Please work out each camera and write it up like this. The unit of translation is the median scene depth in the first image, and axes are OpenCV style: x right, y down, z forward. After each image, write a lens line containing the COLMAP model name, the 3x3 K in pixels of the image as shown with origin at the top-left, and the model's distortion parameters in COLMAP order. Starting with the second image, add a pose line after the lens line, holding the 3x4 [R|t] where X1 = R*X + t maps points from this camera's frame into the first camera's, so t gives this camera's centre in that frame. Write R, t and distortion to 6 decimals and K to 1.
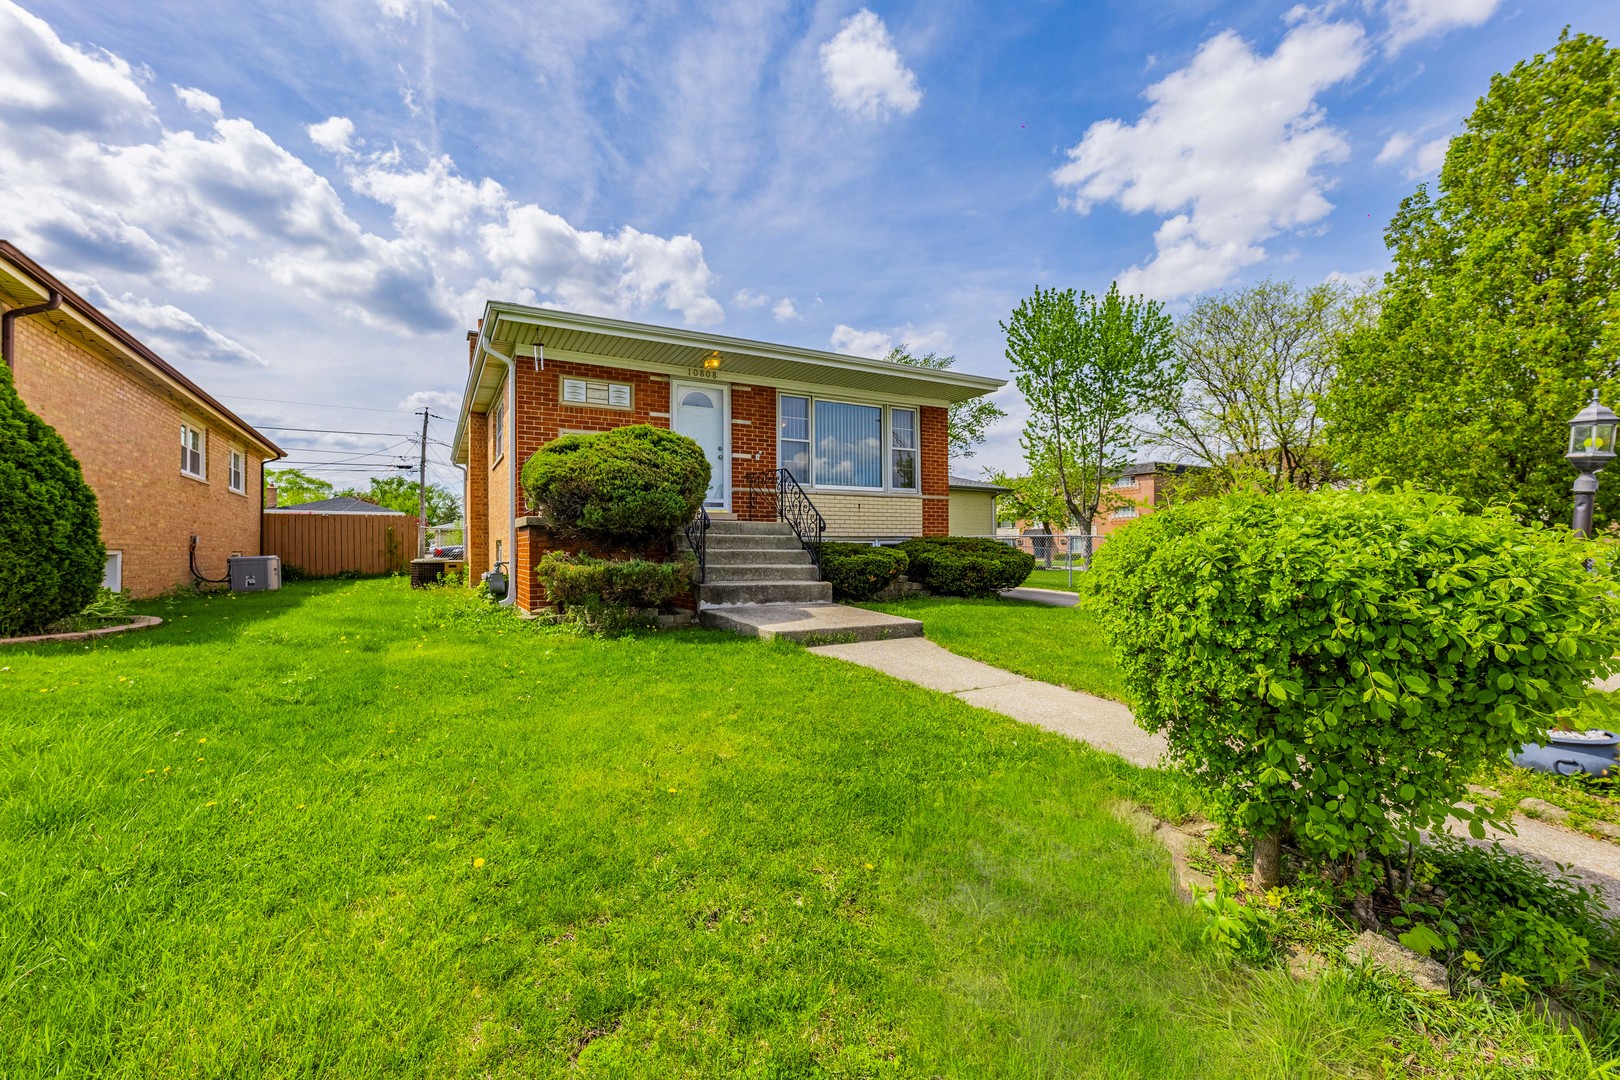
lens RADIAL K [[679.7, 0, 805.9], [0, 679.7, 545.2], [0, 0, 1]] dist [0.010156, 0.000691]
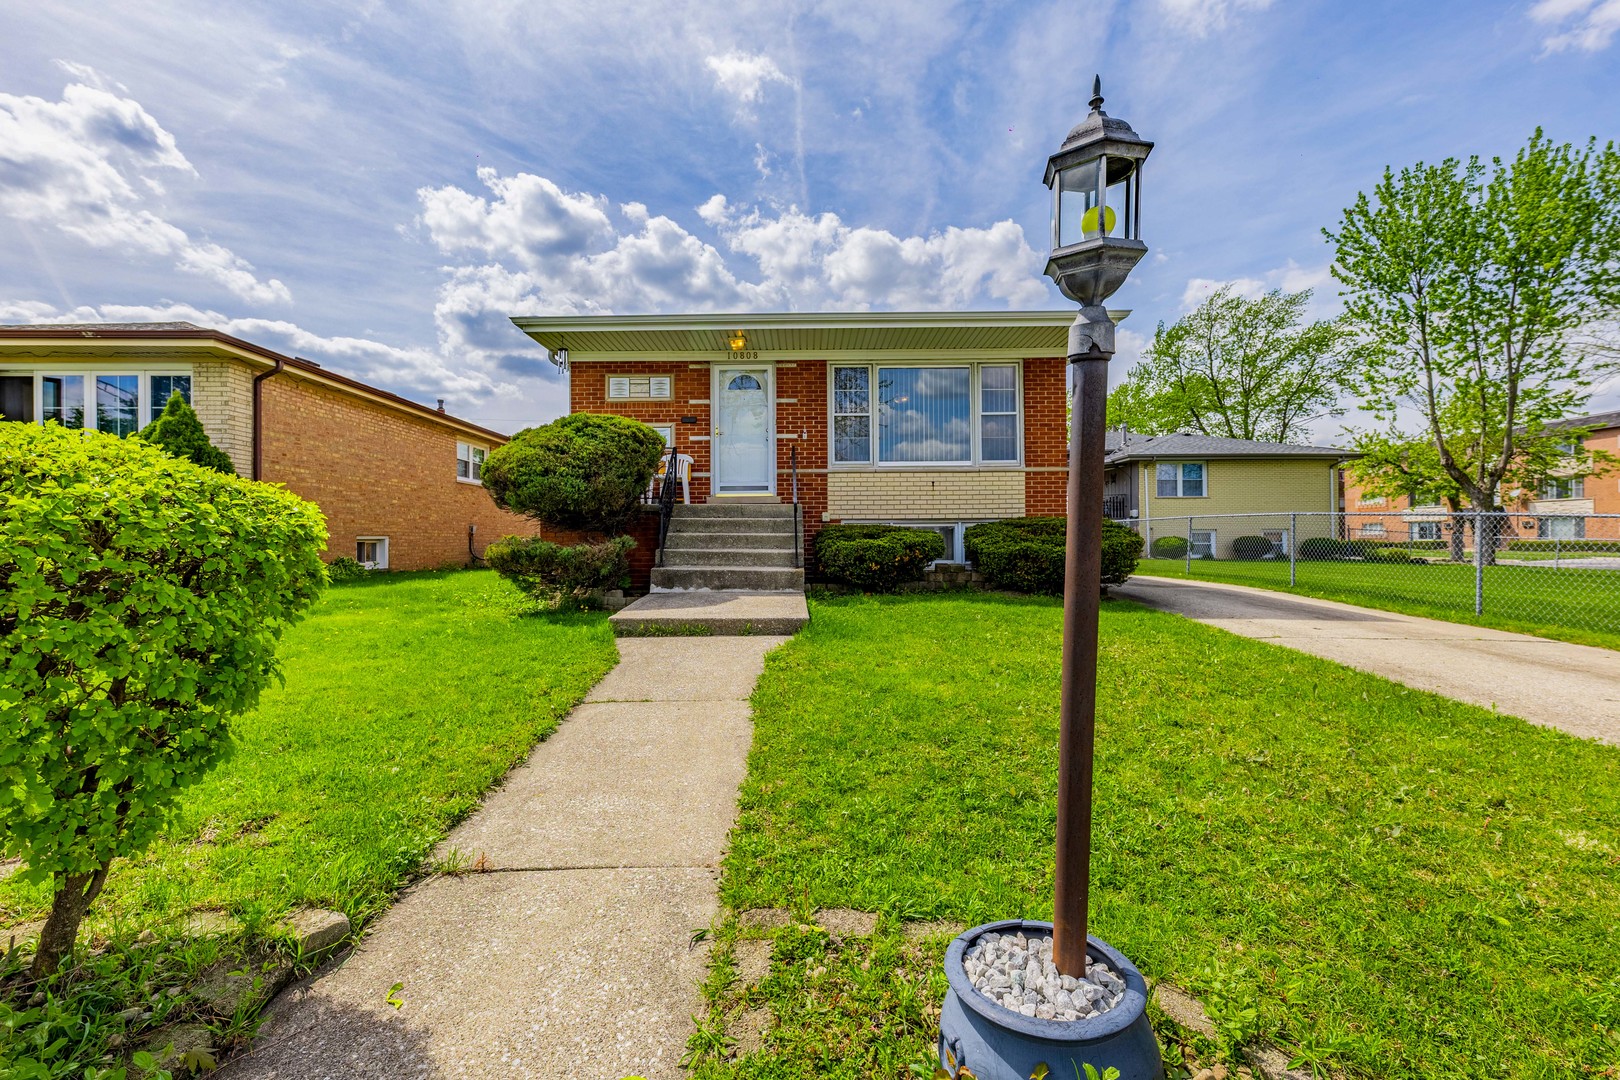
lens RADIAL K [[652.7, 0, 804.0], [0, 652.7, 536.6], [0, 0, 1]] dist [0.011022, -0.000133]
pose [[0.866902, -0.001474, -0.498476, 0.149072], [0.004323, 0.999980, 0.004562, 0.002440], [0.498460, -0.006109, 0.866891, 0.082911]]
